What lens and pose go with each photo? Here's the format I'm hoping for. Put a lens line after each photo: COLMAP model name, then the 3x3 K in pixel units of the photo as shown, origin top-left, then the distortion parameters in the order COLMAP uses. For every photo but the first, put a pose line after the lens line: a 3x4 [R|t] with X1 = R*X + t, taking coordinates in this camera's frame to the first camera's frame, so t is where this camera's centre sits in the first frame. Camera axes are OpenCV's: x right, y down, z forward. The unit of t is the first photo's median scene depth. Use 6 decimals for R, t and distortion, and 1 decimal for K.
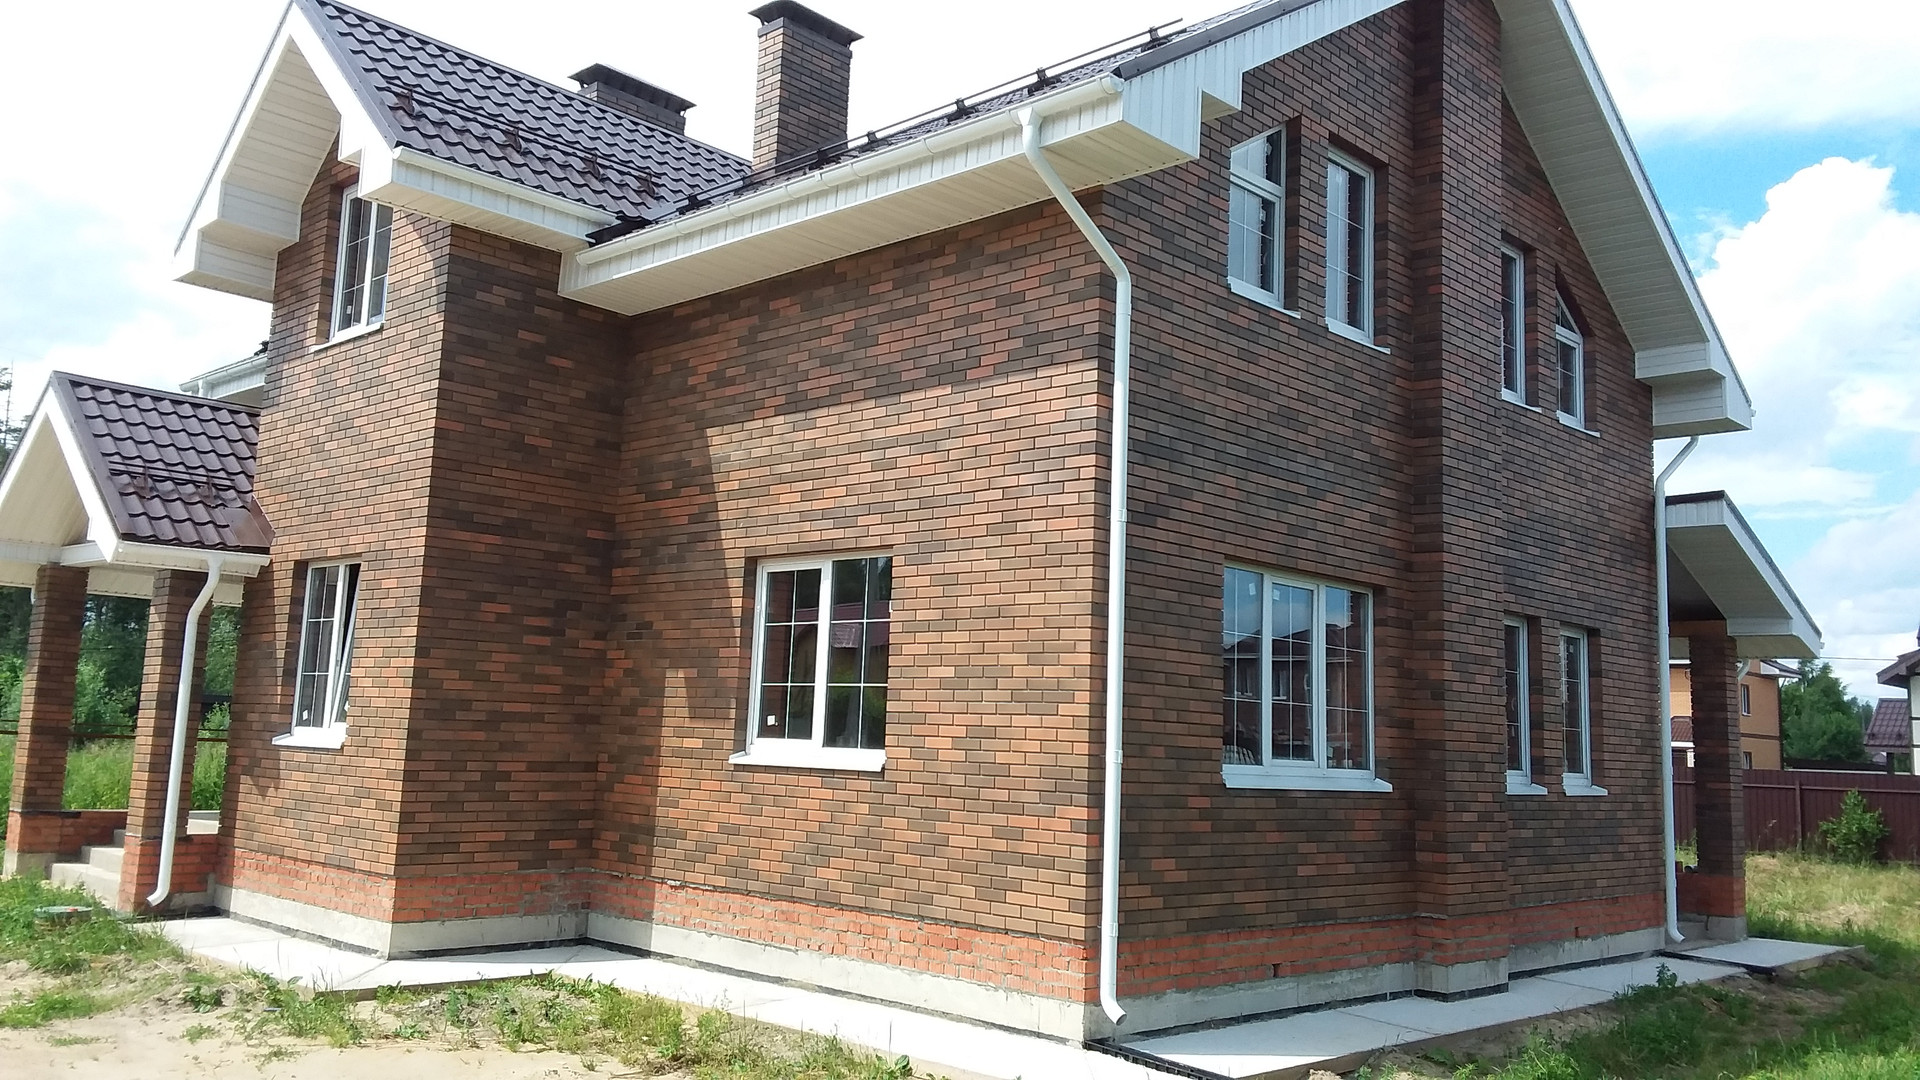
lens RADIAL K [[1587.6, 0, 960.0], [0, 1587.6, 540.0], [0, 0, 1]] dist [0.092747, -0.331579]
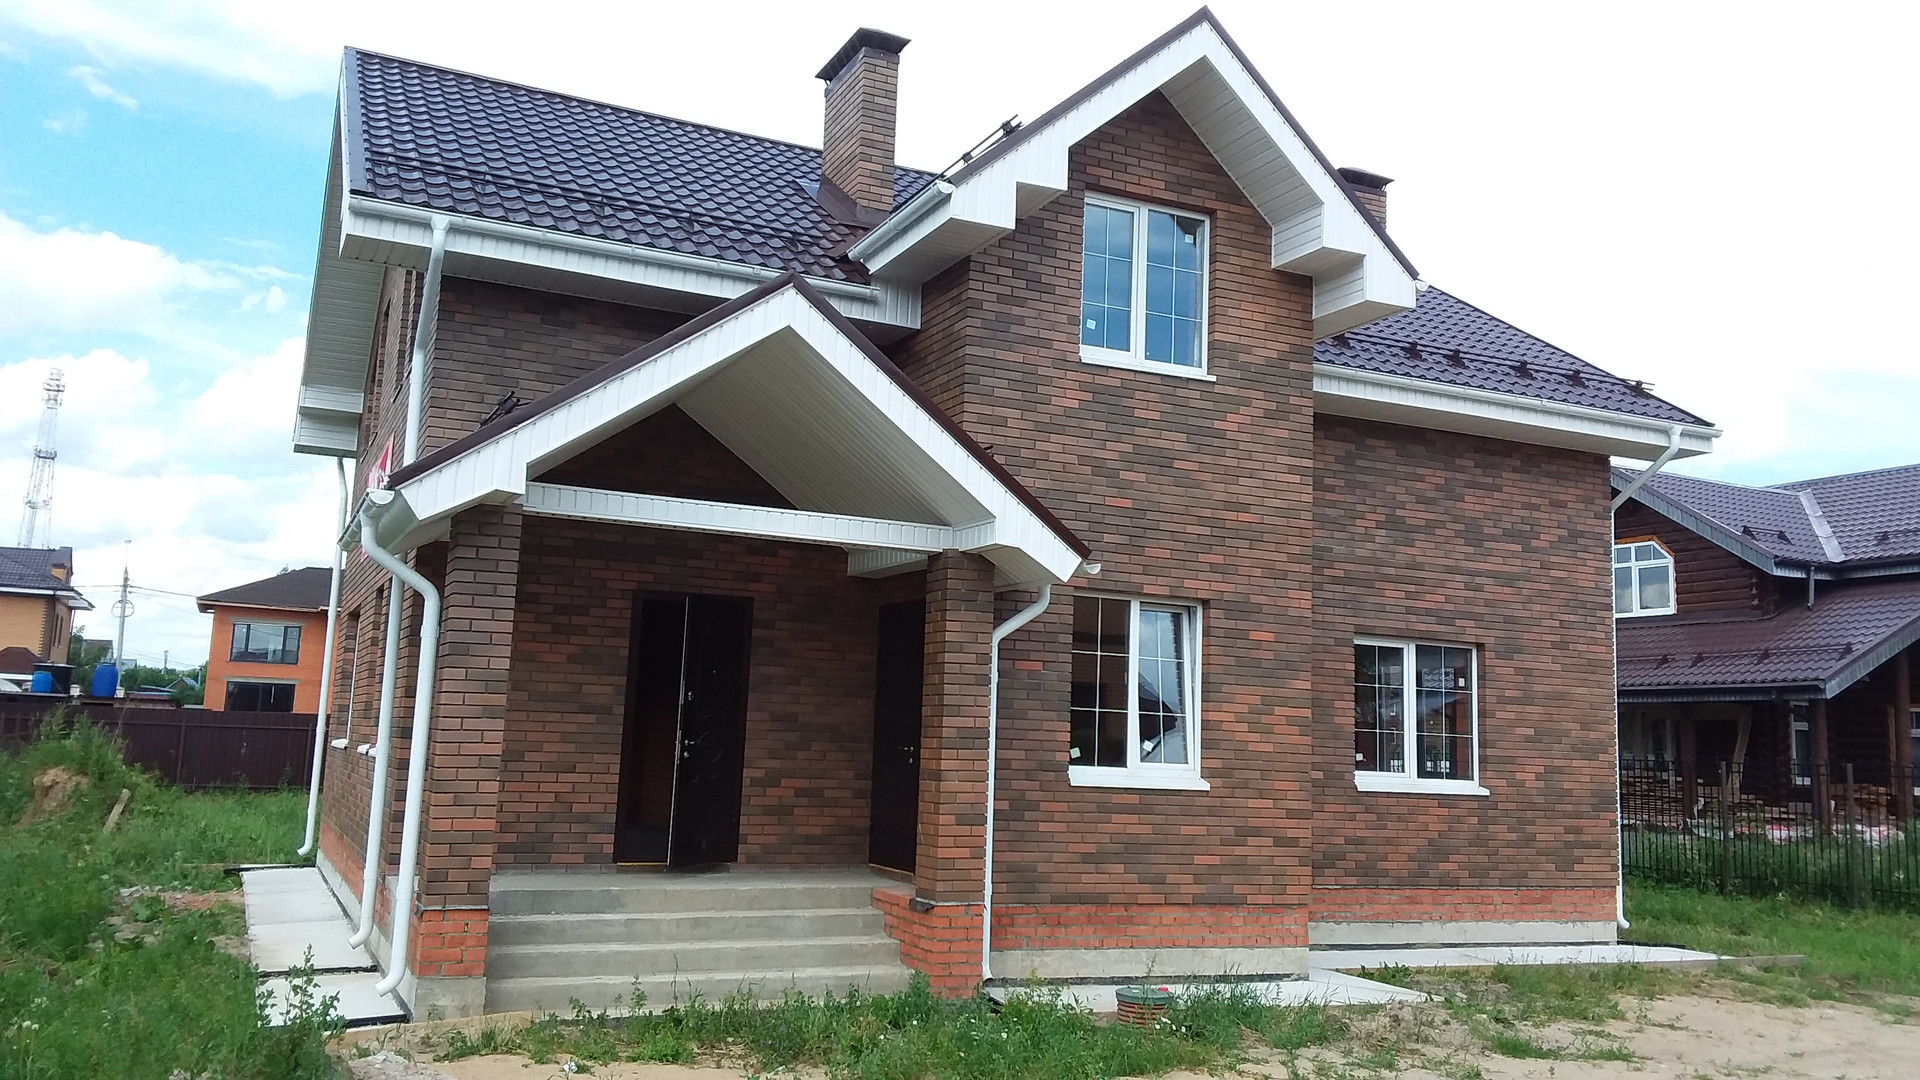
lens RADIAL K [[1587.6, 0, 960.0], [0, 1587.6, 540.0], [0, 0, 1]] dist [0.092747, -0.331579]
pose [[0.367051, 0.099701, 0.924842, -1.633154], [-0.144507, 0.988280, -0.049188, 0.052534], [-0.918908, -0.115592, 0.377157, 0.903302]]
